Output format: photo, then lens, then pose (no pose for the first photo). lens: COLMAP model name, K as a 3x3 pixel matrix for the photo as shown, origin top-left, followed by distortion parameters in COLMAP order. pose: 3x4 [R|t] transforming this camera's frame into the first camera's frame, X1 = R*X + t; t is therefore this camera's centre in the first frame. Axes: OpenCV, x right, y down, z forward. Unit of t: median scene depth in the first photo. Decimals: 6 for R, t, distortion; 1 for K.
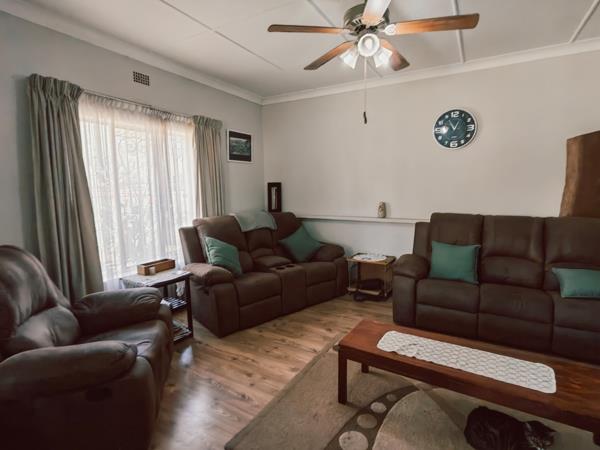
lens RADIAL K [[318.0, 0, 299.1], [0, 318.0, 220.9], [0, 0, 1]] dist [-0.004149, 0.002279]
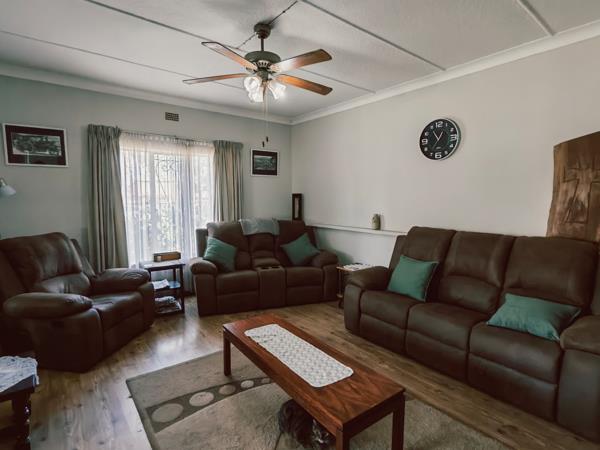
lens RADIAL K [[318.0, 0, 300.9], [0, 318.0, 220.6], [0, 0, 1]] dist [-0.004149, 0.002279]
pose [[0.928174, 0.037798, -0.370223, 0.541196], [-0.049409, 0.998538, -0.021927, -0.005520], [0.368853, 0.038645, 0.928684, -0.034978]]
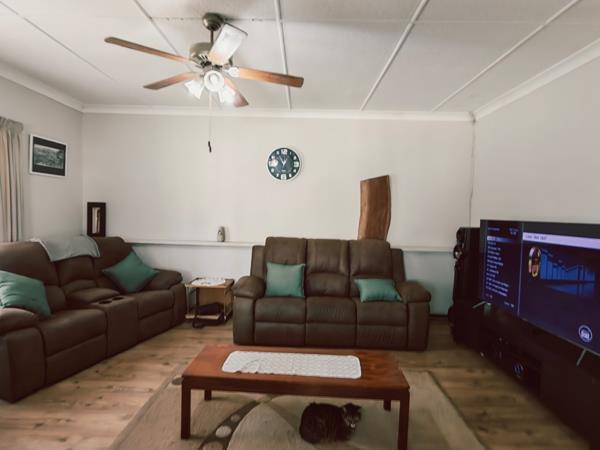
lens RADIAL K [[318.0, 0, 299.0], [0, 318.0, 220.8], [0, 0, 1]] dist [-0.004149, 0.002279]
pose [[0.873012, 0.018291, 0.487356, -0.027671], [0.016866, 0.997566, -0.067653, -0.004816], [-0.487407, 0.067281, 0.870579, -0.023896]]
